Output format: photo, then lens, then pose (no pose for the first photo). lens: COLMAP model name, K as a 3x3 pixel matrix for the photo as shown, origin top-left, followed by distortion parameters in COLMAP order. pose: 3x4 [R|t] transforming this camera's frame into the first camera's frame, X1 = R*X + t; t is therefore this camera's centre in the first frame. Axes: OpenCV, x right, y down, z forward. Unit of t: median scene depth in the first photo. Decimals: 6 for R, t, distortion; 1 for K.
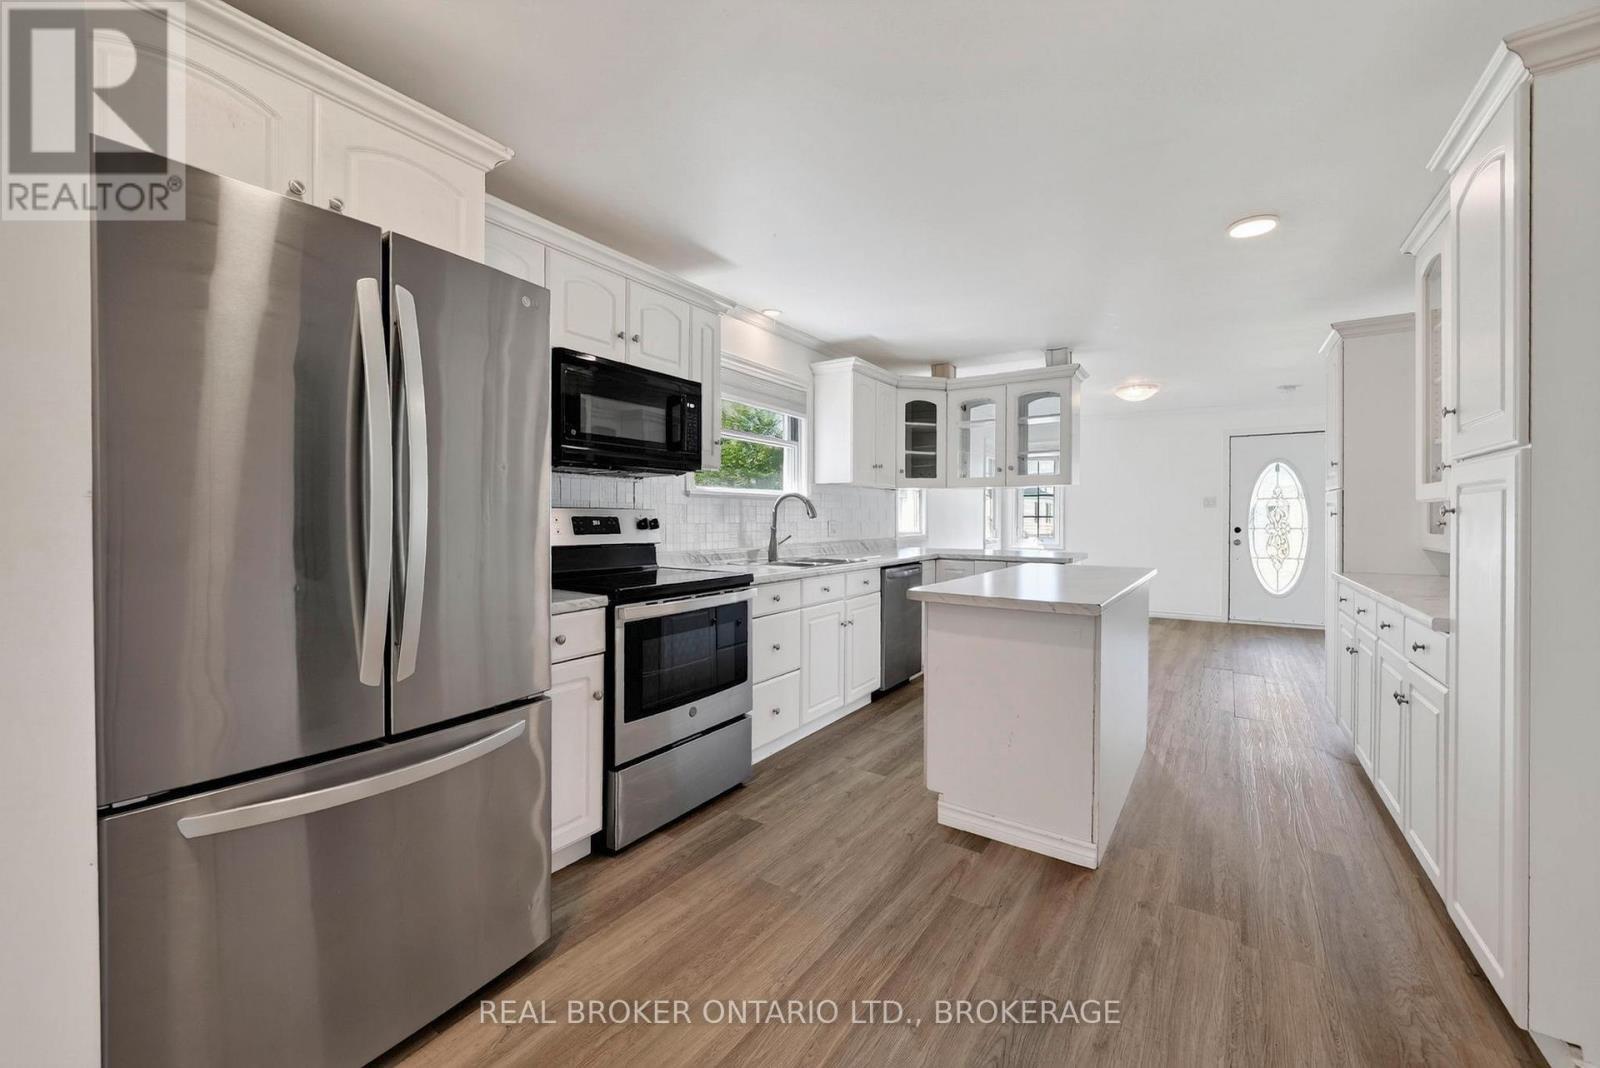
lens RADIAL K [[635.5, 0, 807.6], [0, 635.5, 522.2], [0, 0, 1]] dist [-0.007204, 0.000428]
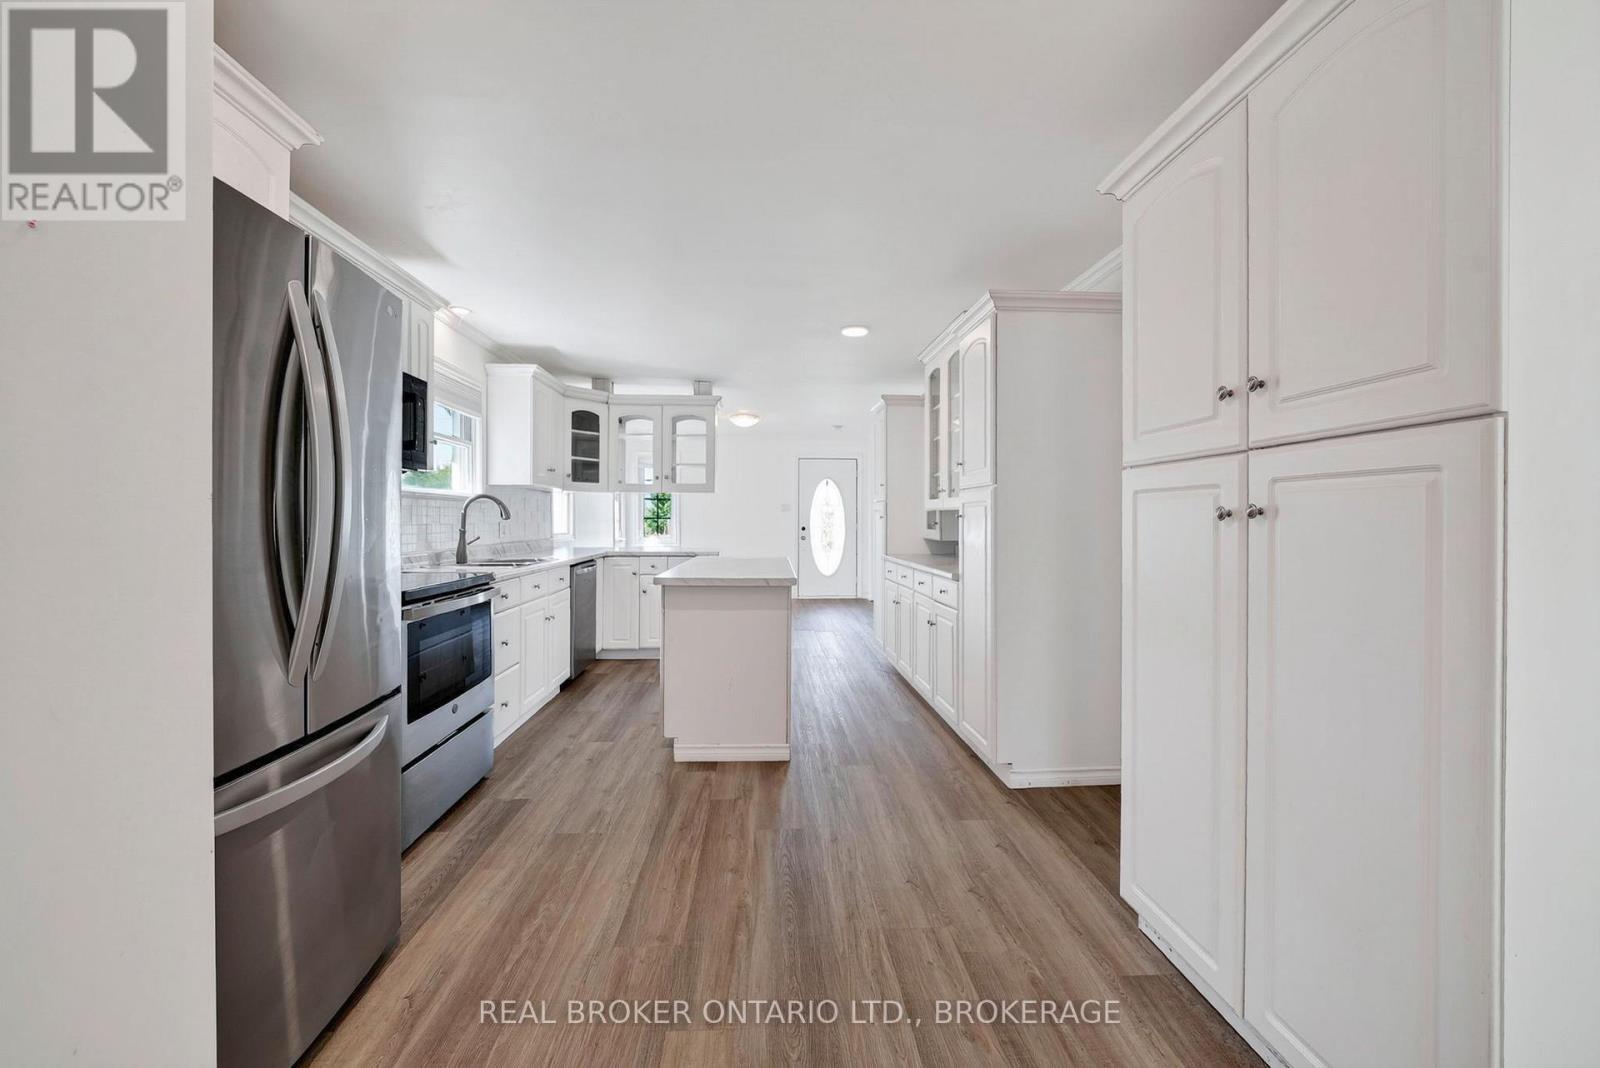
lens RADIAL K [[635.5, 0, 807.6], [0, 635.5, 522.2], [0, 0, 1]] dist [-0.007204, 0.000428]
pose [[0.787507, -0.001304, 0.616305, -0.239479], [0.002570, 0.999996, -0.001168, 0.000473], [-0.616301, 0.002504, 0.787507, -0.103497]]
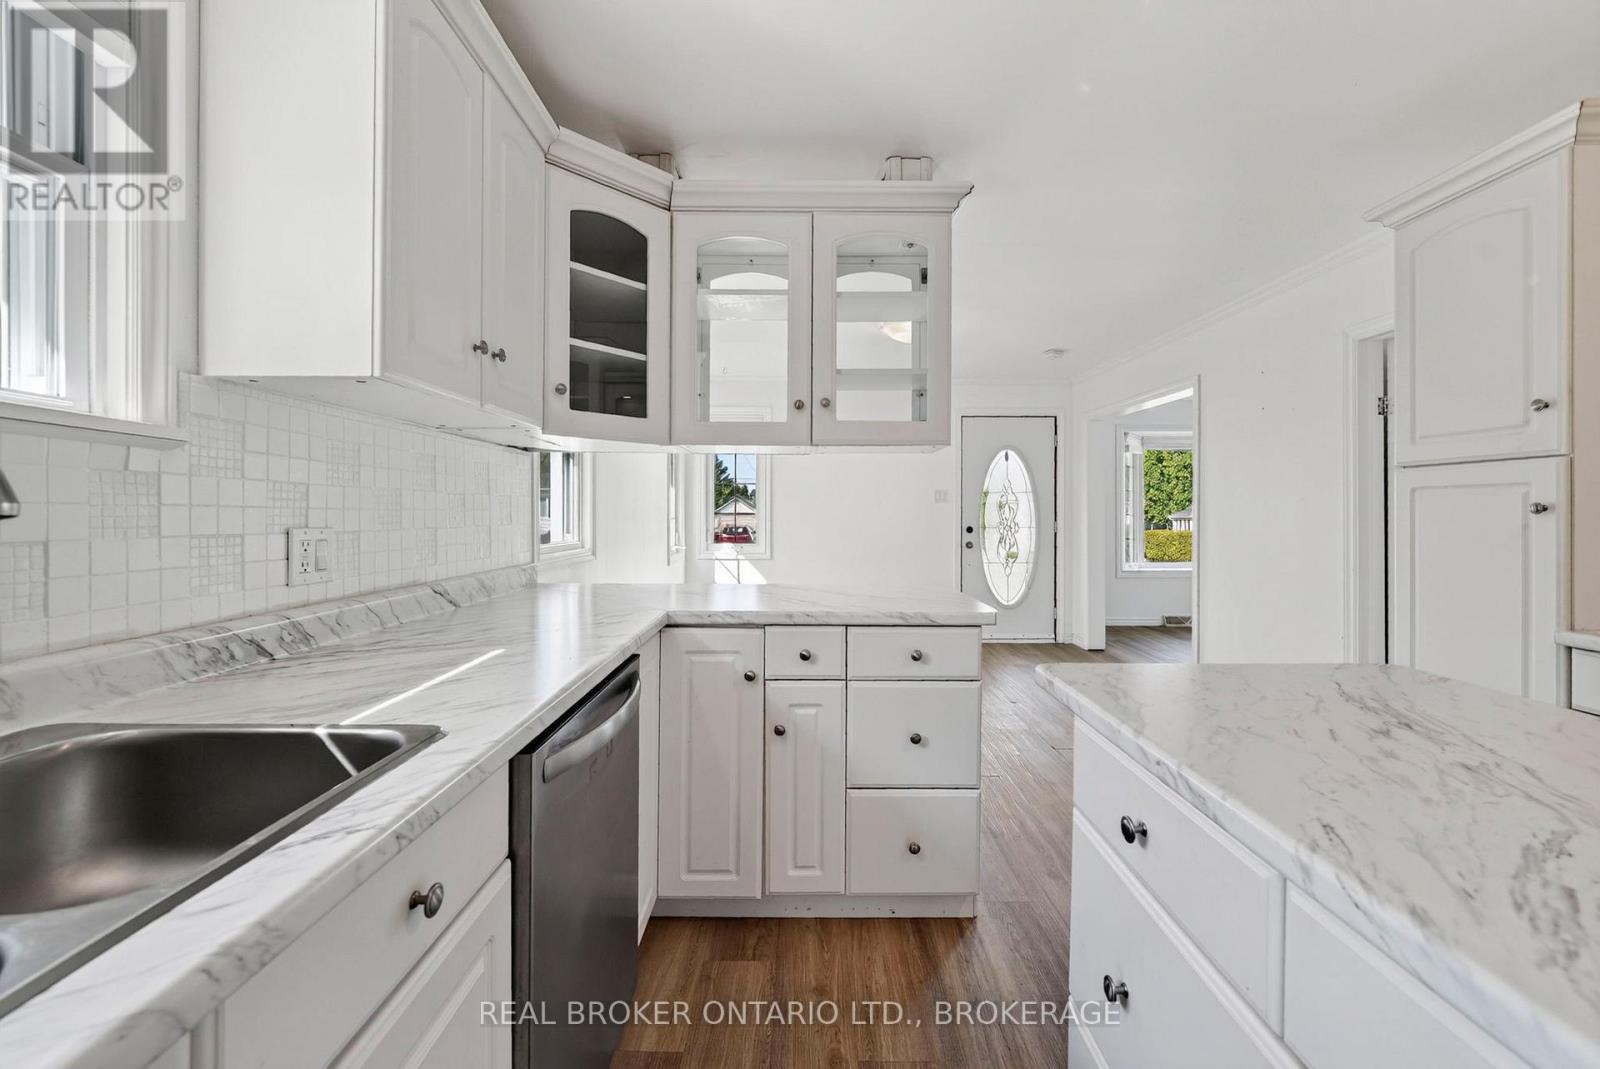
lens RADIAL K [[609.8, 0, 795.3], [0, 609.8, 517.5], [0, 0, 1]] dist [-0.020184, 0.005082]
pose [[0.831255, -0.004381, 0.555873, 0.082192], [0.006606, 0.999976, -0.001997, -0.006407], [-0.555851, 0.005333, 0.831265, 0.792720]]
